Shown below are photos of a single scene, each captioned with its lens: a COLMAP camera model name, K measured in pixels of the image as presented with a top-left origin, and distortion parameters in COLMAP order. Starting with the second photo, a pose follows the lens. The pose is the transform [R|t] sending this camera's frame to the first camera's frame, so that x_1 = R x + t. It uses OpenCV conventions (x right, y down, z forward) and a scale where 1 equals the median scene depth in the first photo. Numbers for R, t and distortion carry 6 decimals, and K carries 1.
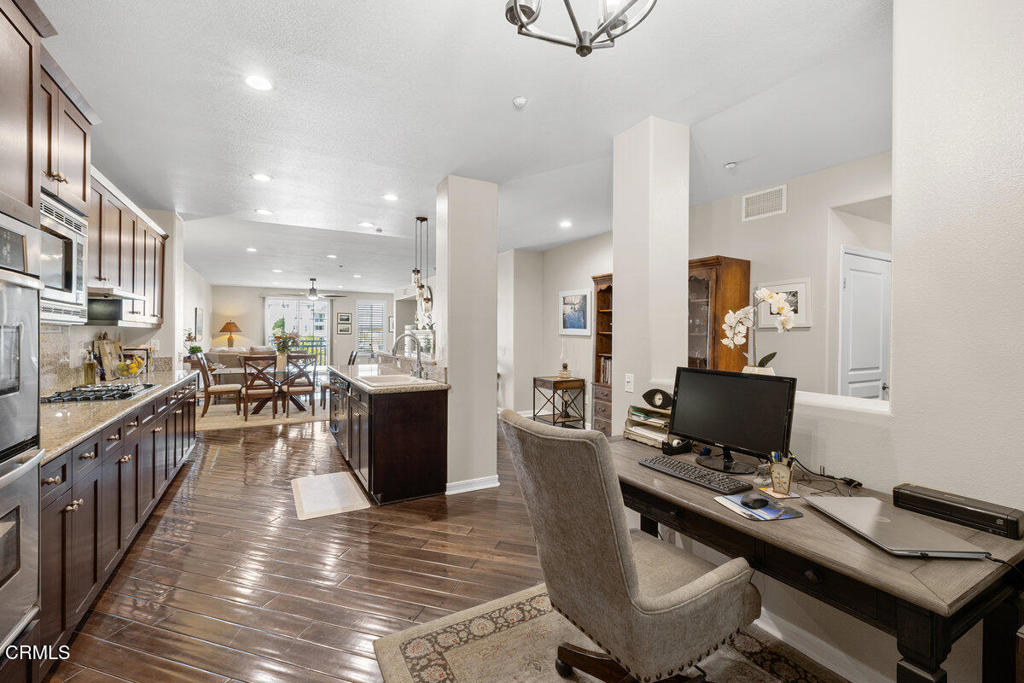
lens RADIAL K [[438.7, 0, 518.0], [0, 438.7, 336.8], [0, 0, 1]] dist [-0.002182, -0.000011]
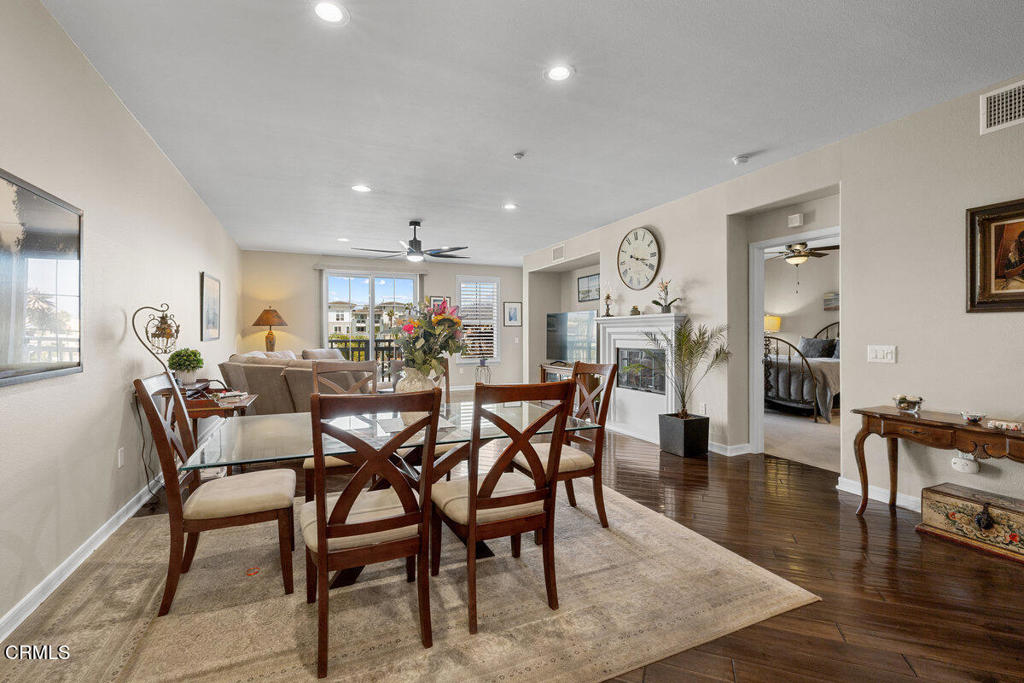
lens RADIAL K [[448.0, 0, 503.3], [0, 448.0, 336.5], [0, 0, 1]] dist [0.000689, 0.000092]
pose [[0.994084, -0.004645, -0.108513, -0.260252], [0.004157, 0.999980, -0.004724, 0.007651], [0.108533, 0.004245, 0.994084, 0.406519]]
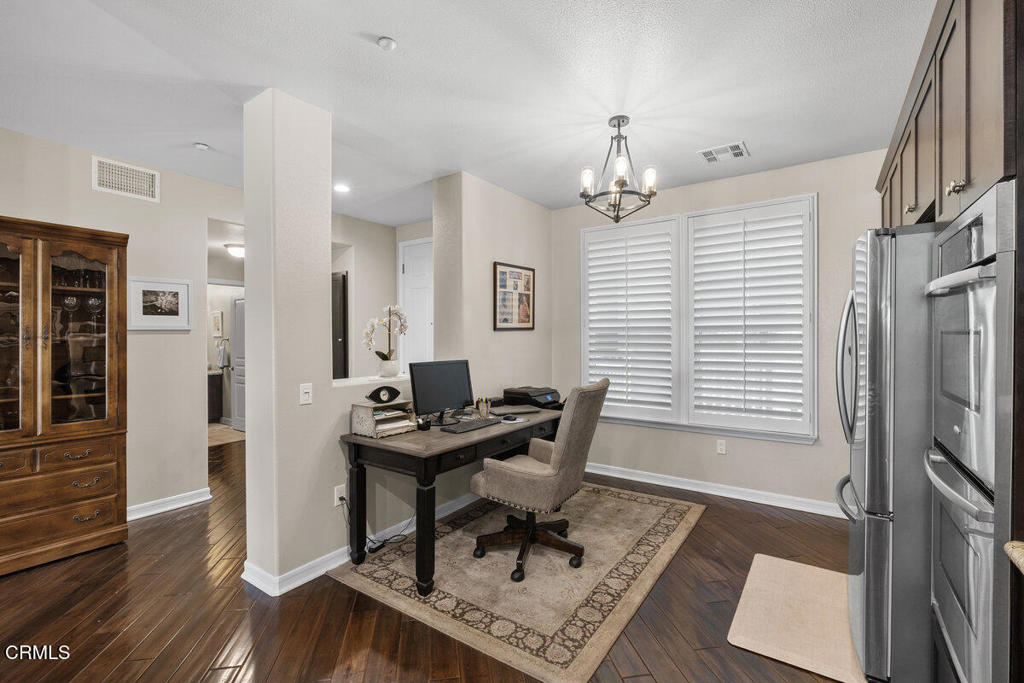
lens RADIAL K [[448.0, 0, 507.2], [0, 448.0, 337.6], [0, 0, 1]] dist [0.000689, 0.000092]
pose [[-0.426488, -0.006628, 0.904469, -1.137363], [0.006468, 0.999925, 0.010378, -0.021589], [-0.904470, 0.010276, -0.426414, 1.590564]]
